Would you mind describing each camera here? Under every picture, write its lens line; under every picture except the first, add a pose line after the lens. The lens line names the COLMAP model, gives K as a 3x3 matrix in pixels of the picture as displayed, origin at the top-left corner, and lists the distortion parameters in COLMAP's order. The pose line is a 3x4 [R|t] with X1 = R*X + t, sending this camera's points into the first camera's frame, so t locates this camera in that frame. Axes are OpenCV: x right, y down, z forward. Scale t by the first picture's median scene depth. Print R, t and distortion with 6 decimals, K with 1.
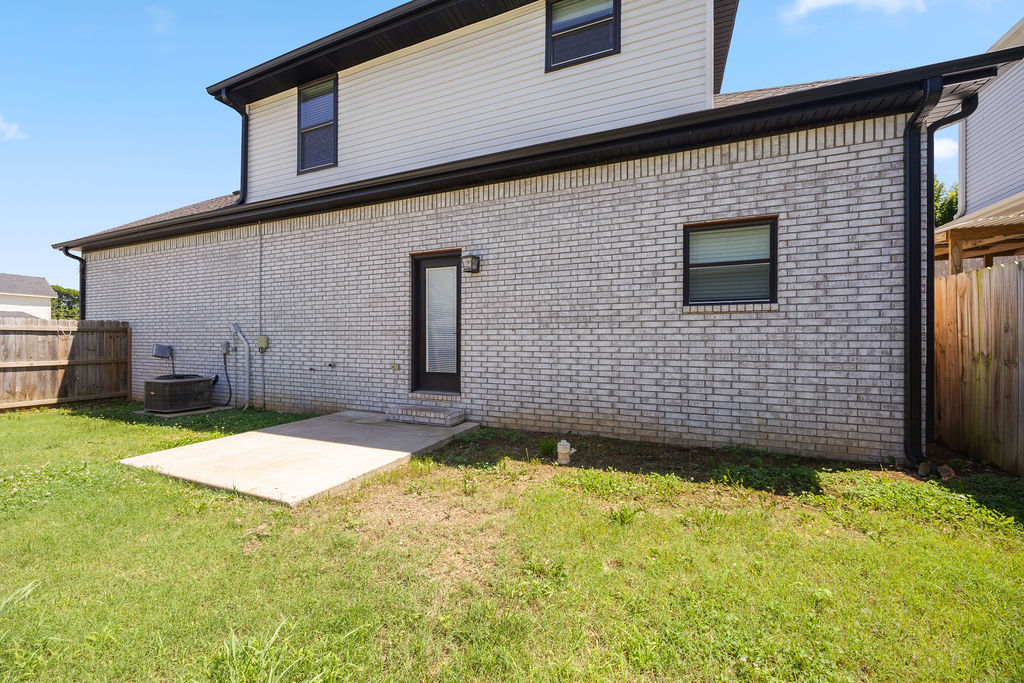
lens RADIAL K [[390.3, 0, 508.2], [0, 390.3, 342.7], [0, 0, 1]] dist [-0.004185, 0.000595]
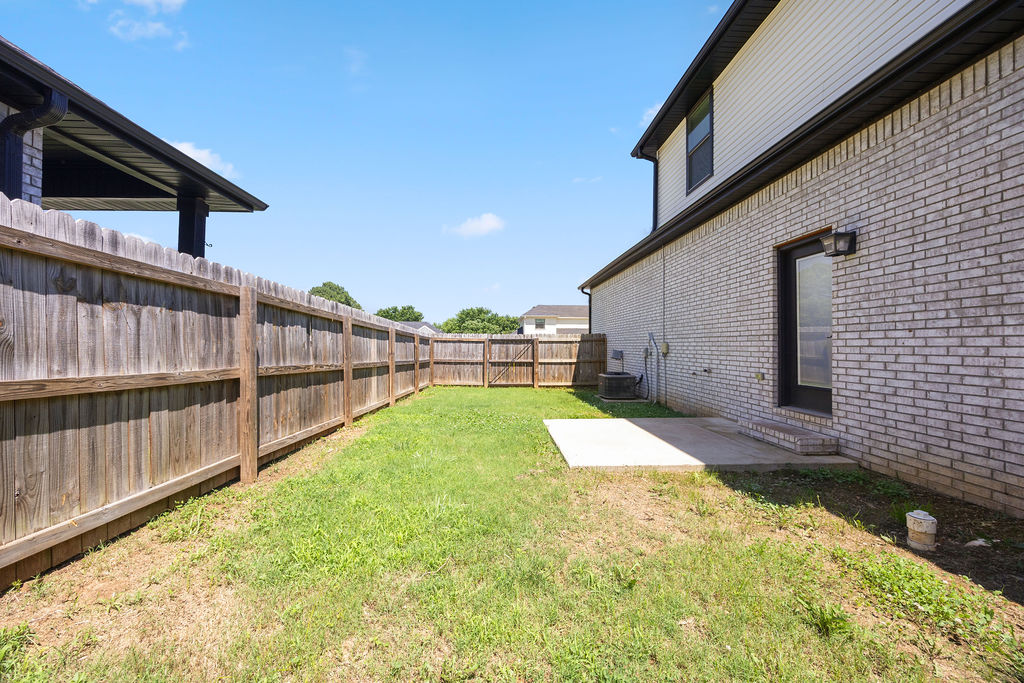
lens RADIAL K [[390.3, 0, 507.7], [0, 390.3, 342.0], [0, 0, 1]] dist [-0.004185, 0.000595]
pose [[0.413855, -0.011945, -0.910264, 0.313076], [-0.002251, 0.999897, -0.014144, -0.002679], [0.910340, 0.007902, 0.413786, 0.113320]]
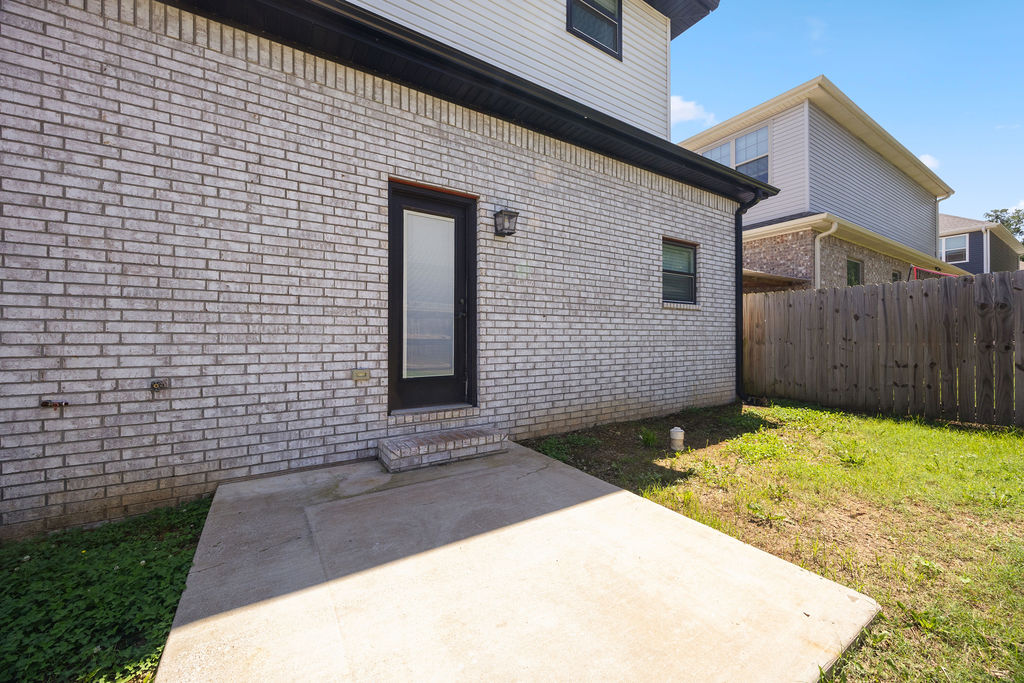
lens RADIAL K [[390.3, 0, 513.5], [0, 390.3, 336.5], [0, 0, 1]] dist [-0.004185, 0.000595]
pose [[0.566087, -0.003368, 0.824339, -0.676977], [0.001248, 0.999994, 0.003229, 0.007765], [-0.824345, -0.000799, 0.566088, 0.563028]]
